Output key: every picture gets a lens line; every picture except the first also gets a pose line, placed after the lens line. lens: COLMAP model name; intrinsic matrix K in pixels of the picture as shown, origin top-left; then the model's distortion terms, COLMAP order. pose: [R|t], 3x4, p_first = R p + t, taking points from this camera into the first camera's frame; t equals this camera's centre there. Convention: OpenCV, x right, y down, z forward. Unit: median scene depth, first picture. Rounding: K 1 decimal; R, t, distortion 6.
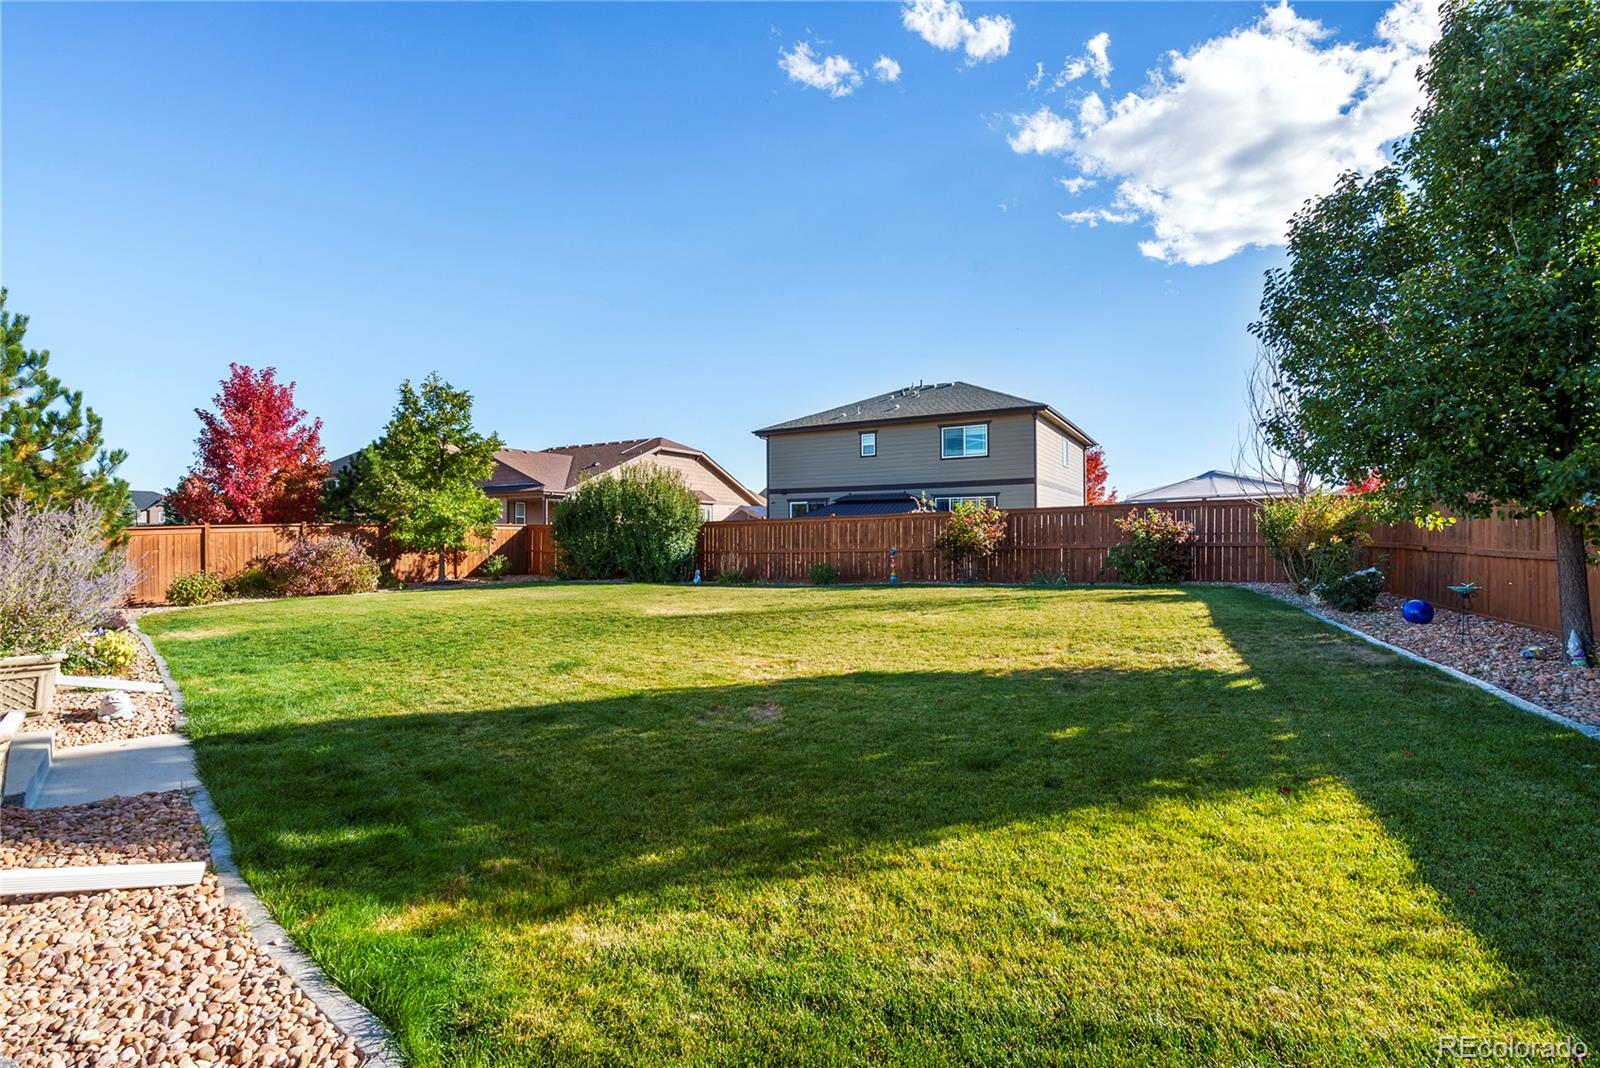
lens RADIAL K [[741.1, 0, 801.9], [0, 741.1, 545.8], [0, 0, 1]] dist [-0.004675, -0.000676]
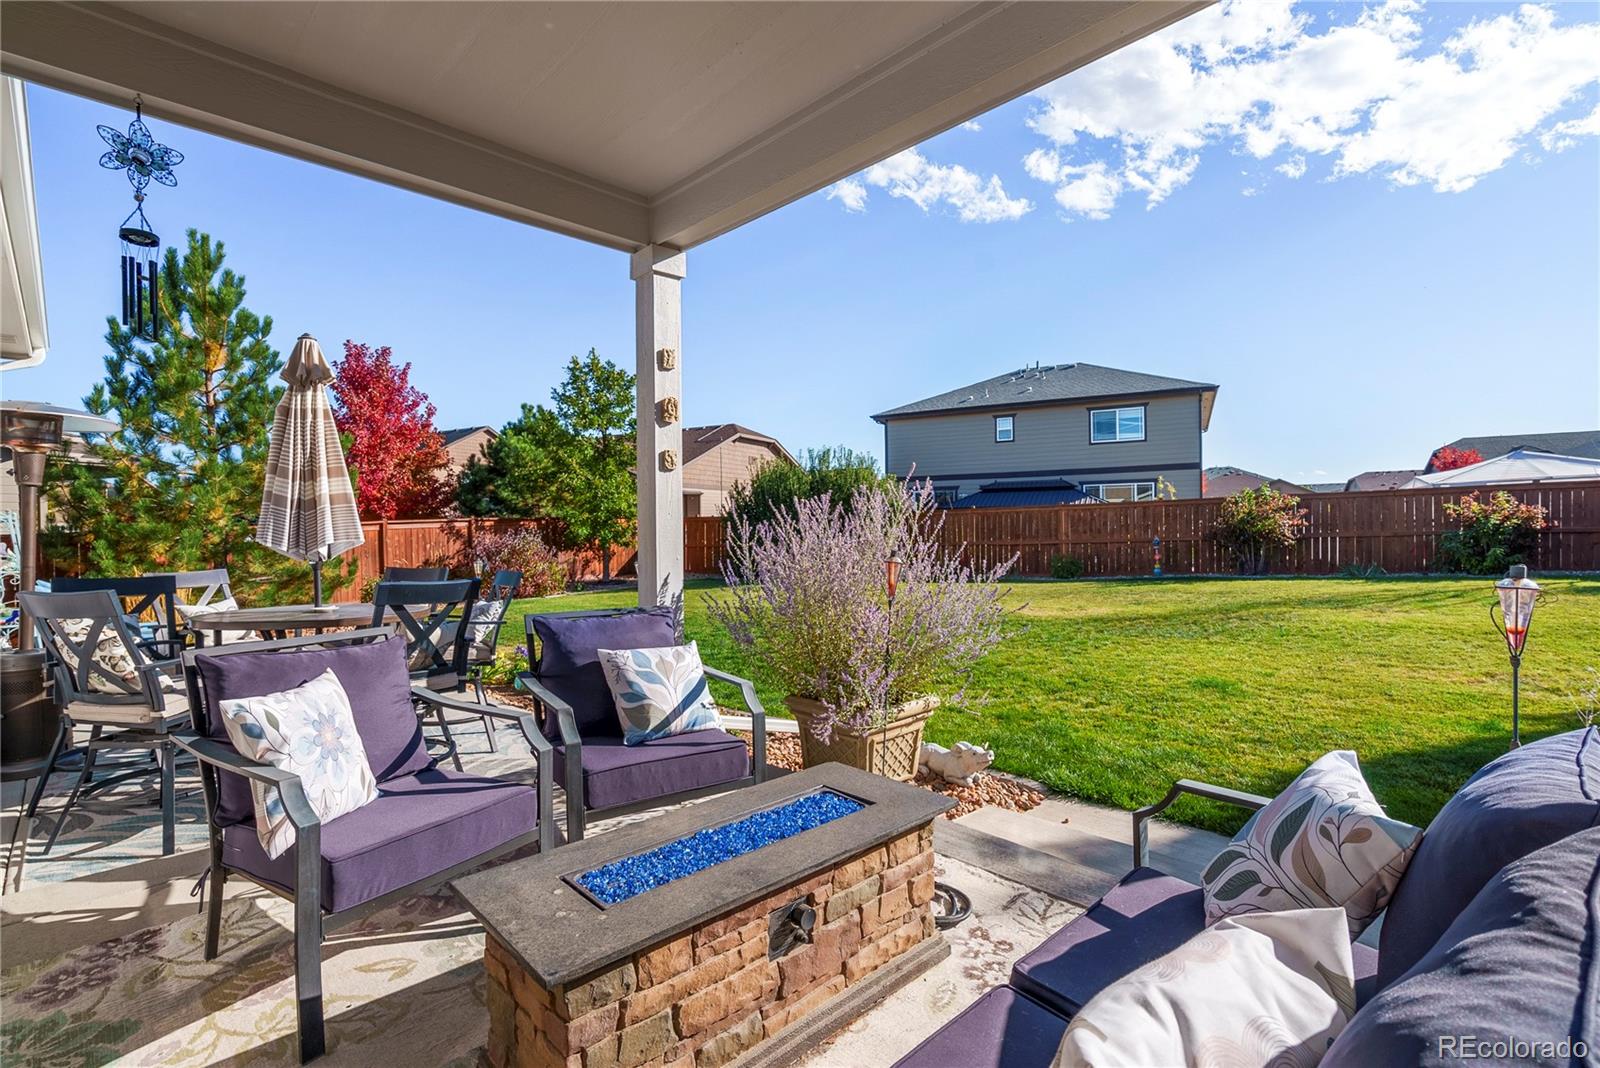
lens RADIAL K [[759.7, 0, 800.0], [0, 759.7, 534.0], [0, 0, 1]] dist [-0.002427, -0.000169]
pose [[0.999286, -0.010468, 0.036306, -0.222890], [0.010633, 0.999934, -0.004368, -0.001883], [-0.036258, 0.004751, 0.999331, 0.047852]]
